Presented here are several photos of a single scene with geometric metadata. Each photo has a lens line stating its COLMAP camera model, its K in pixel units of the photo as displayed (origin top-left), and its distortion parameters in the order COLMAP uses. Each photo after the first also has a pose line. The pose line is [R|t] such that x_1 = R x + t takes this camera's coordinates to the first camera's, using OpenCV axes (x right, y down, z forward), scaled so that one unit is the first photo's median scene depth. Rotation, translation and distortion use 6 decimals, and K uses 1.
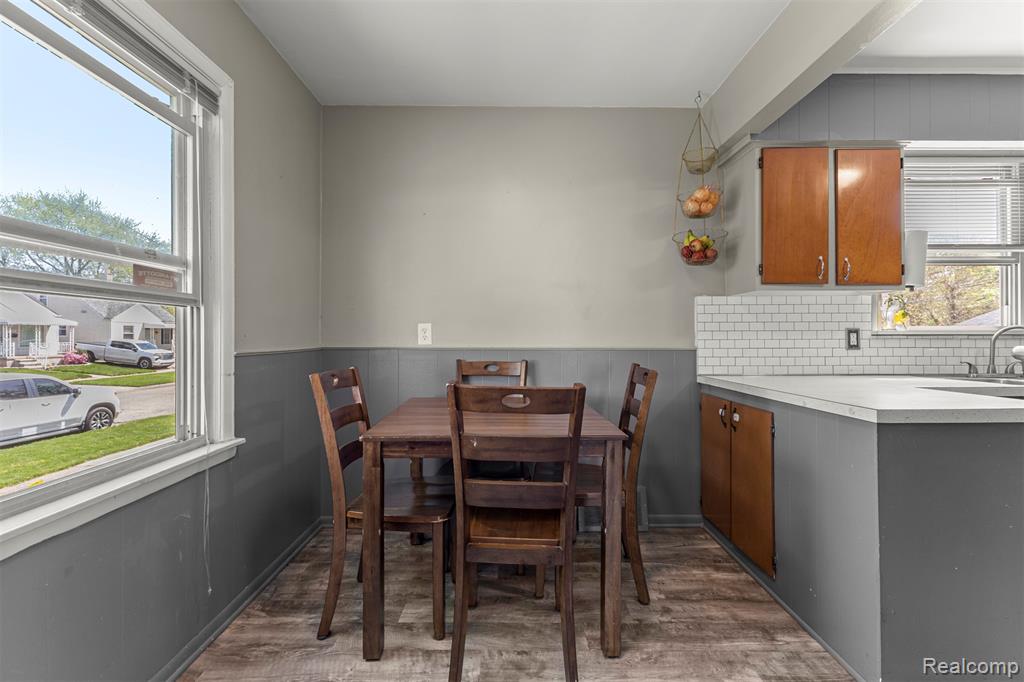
lens RADIAL K [[443.2, 0, 509.6], [0, 443.2, 334.3], [0, 0, 1]] dist [0.010958, -0.002706]
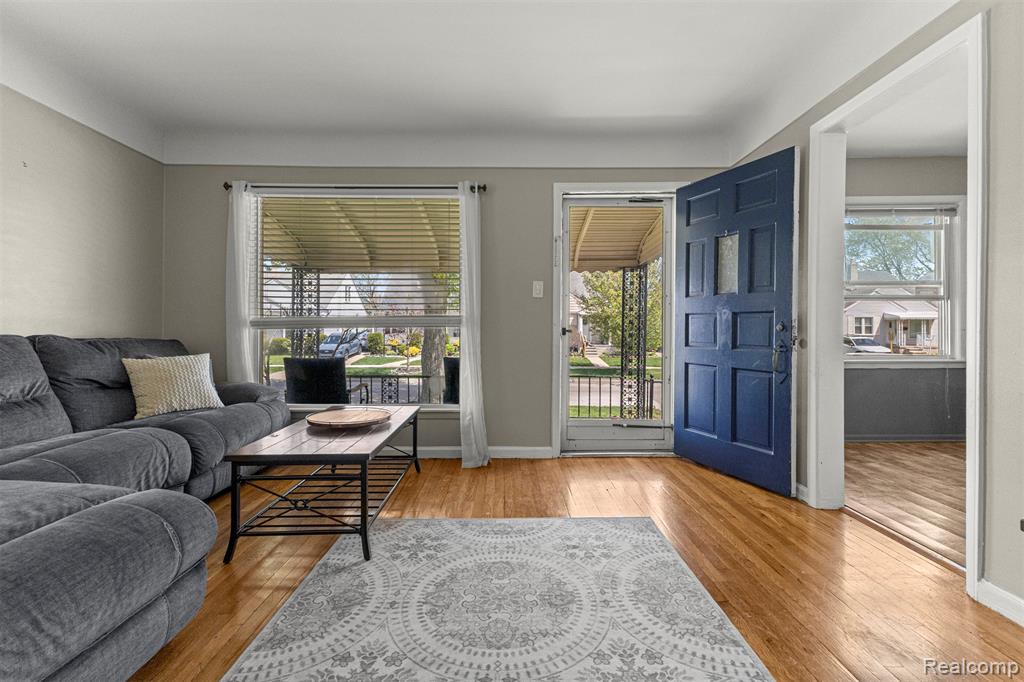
lens RADIAL K [[443.2, 0, 510.1], [0, 443.2, 327.3], [0, 0, 1]] dist [0.010958, -0.002706]
pose [[0.005360, -0.001887, -0.999984, 1.011384], [-0.002875, 0.999994, -0.001903, 0.055928], [0.999981, 0.002885, 0.005355, -0.811696]]
